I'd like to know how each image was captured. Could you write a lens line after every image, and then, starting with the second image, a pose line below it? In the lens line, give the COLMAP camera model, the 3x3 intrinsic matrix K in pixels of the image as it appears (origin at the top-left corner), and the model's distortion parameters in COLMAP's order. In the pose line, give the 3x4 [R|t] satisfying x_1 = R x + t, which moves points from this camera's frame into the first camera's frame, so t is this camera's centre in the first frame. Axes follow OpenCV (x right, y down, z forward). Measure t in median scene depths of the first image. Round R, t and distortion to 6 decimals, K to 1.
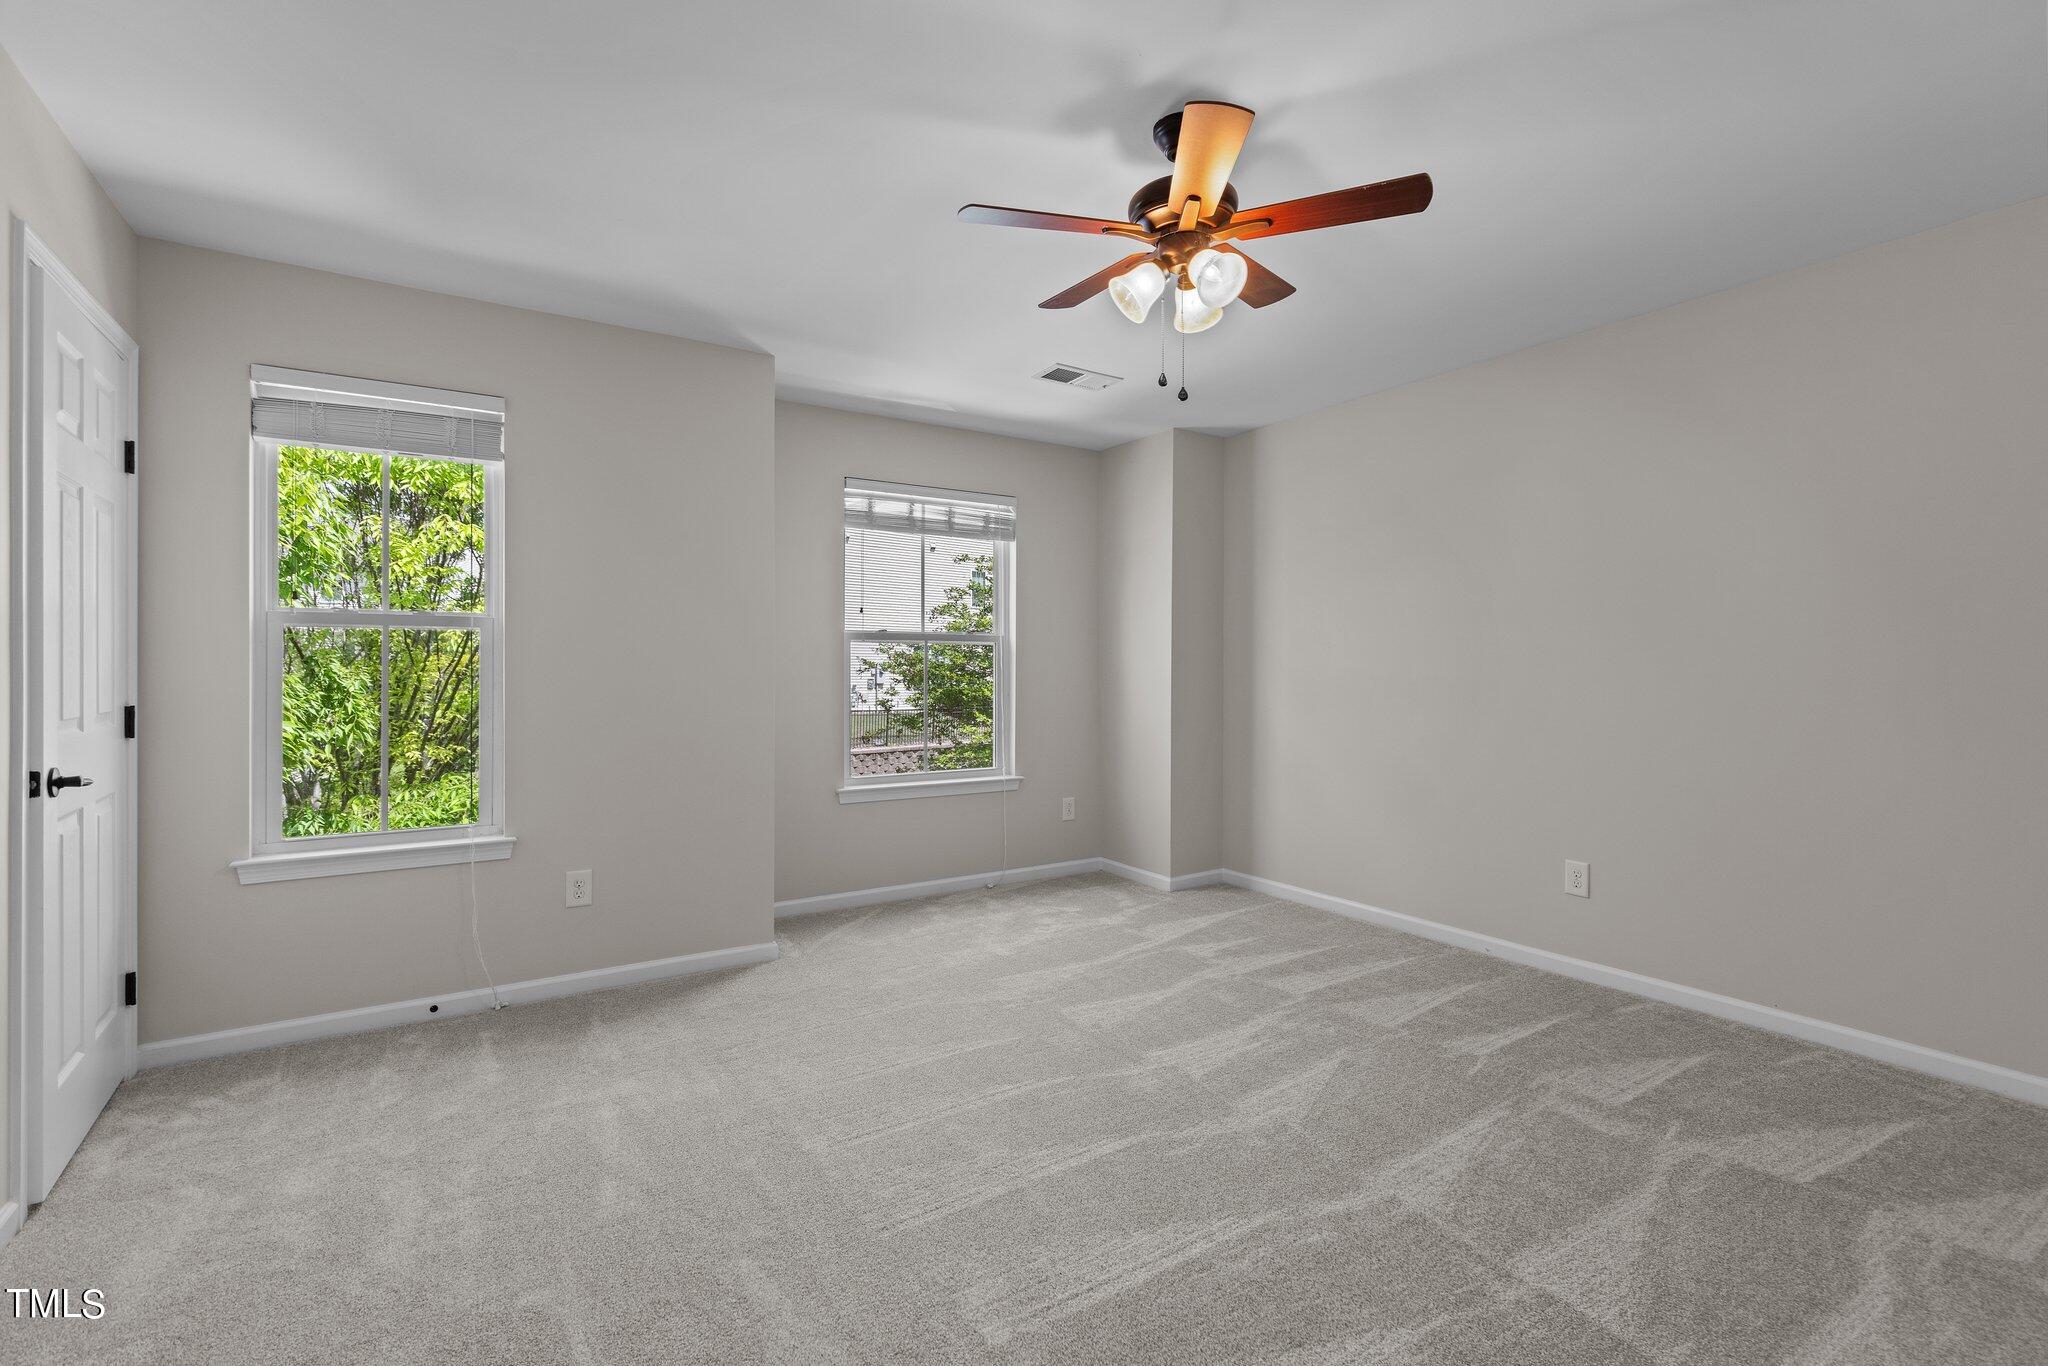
lens RADIAL K [[922.0, 0, 1025.3], [0, 922.0, 666.9], [0, 0, 1]] dist [0.003576, 0.000322]
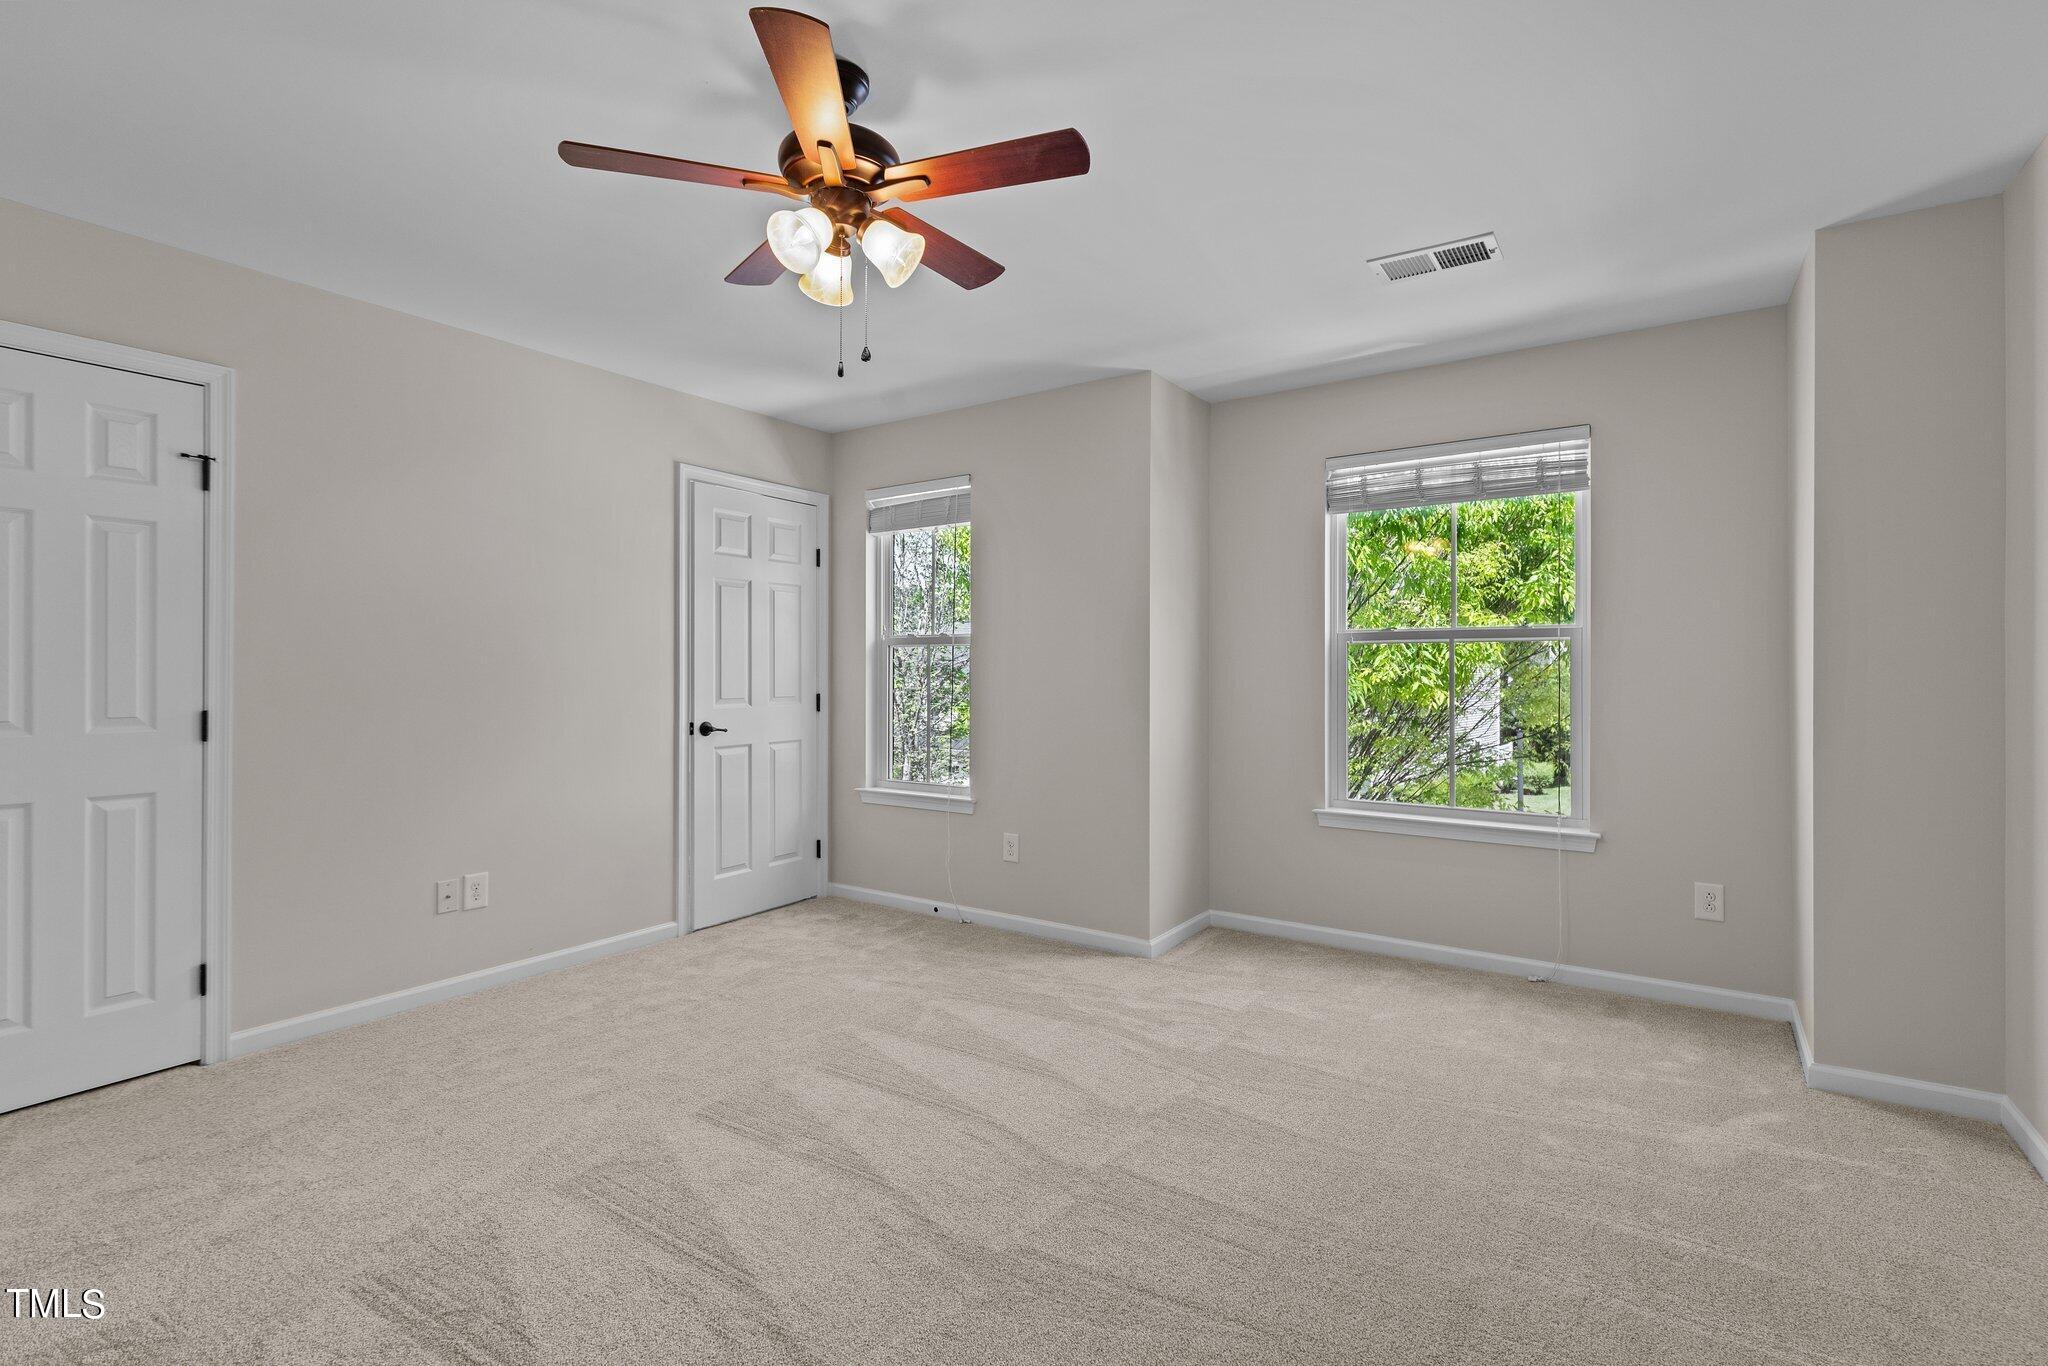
lens RADIAL K [[922.0, 0, 1025.3], [0, 922.0, 666.9], [0, 0, 1]] dist [0.003576, 0.000322]
pose [[0.392200, -0.009779, -0.919828, 0.690506], [-0.003060, 0.999924, -0.011936, 0.008094], [0.919875, 0.007496, 0.392140, 0.523470]]
